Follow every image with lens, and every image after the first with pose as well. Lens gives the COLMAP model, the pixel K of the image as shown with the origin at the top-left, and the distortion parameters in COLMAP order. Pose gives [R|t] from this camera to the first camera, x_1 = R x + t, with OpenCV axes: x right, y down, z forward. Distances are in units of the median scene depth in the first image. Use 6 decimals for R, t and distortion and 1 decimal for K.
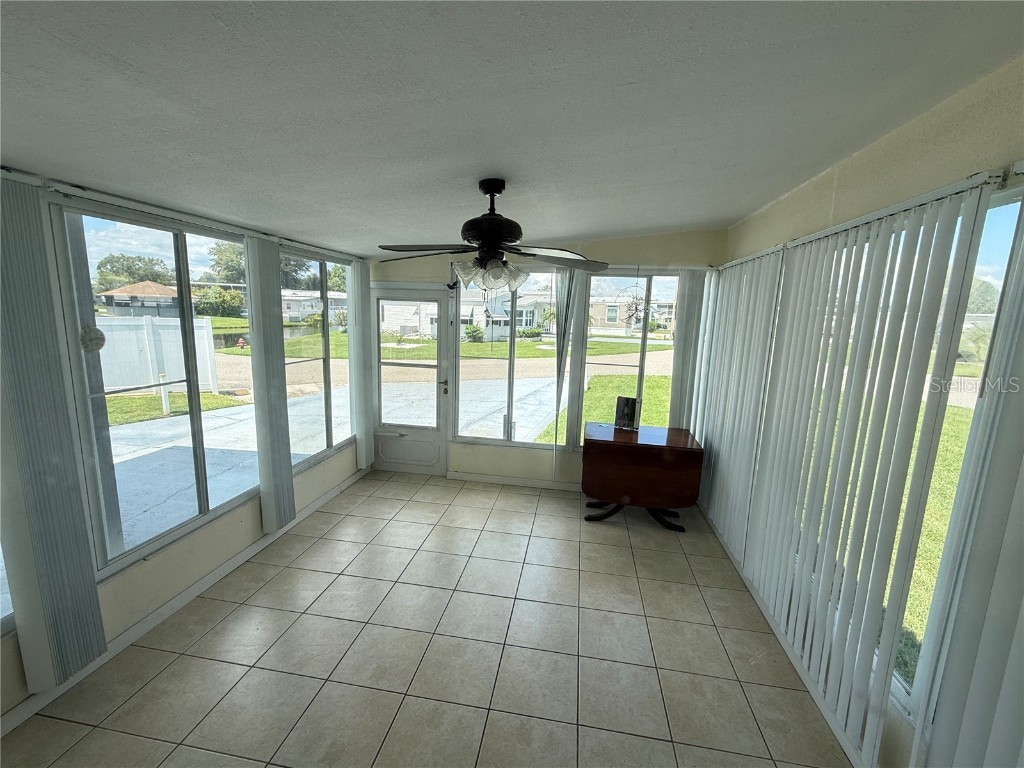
lens RADIAL K [[440.9, 0, 508.6], [0, 440.9, 383.0], [0, 0, 1]] dist [0.001461, 0.000081]
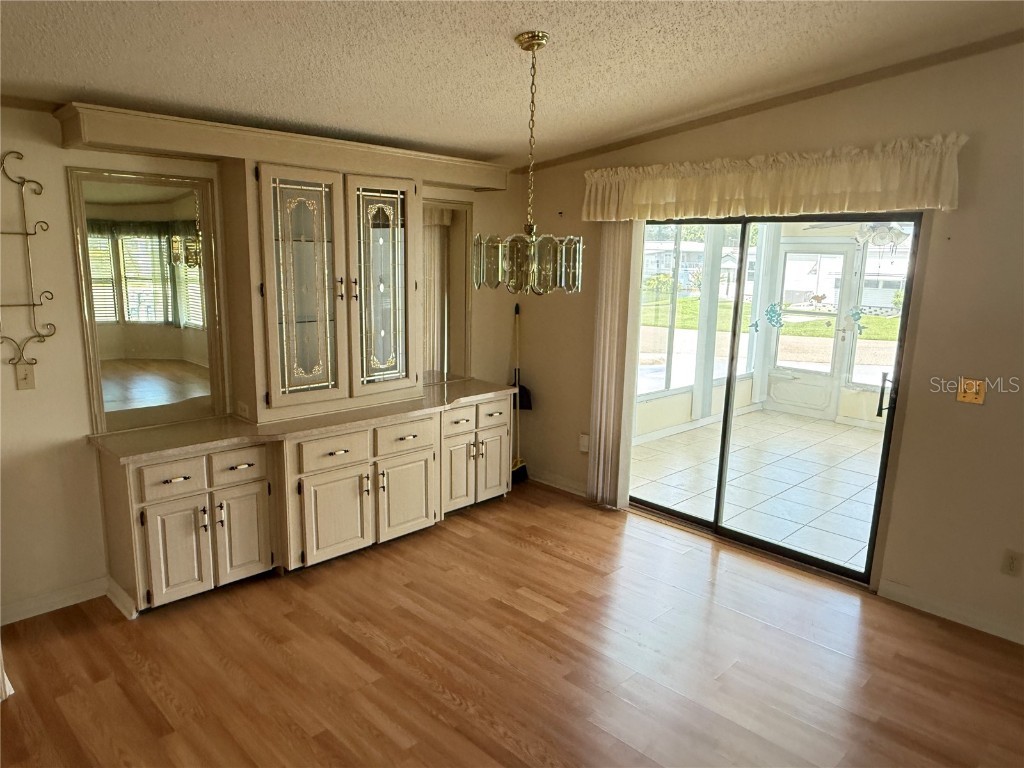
lens RADIAL K [[686.3, 0, 512.0], [0, 686.3, 384.0], [0, 0, 1]] dist [0.000356, 0.000657]
pose [[0.819187, 0.092116, -0.566081, 0.145933], [-0.090607, 0.995408, 0.030860, 0.144899], [0.566325, 0.026010, 0.823772, -0.788435]]
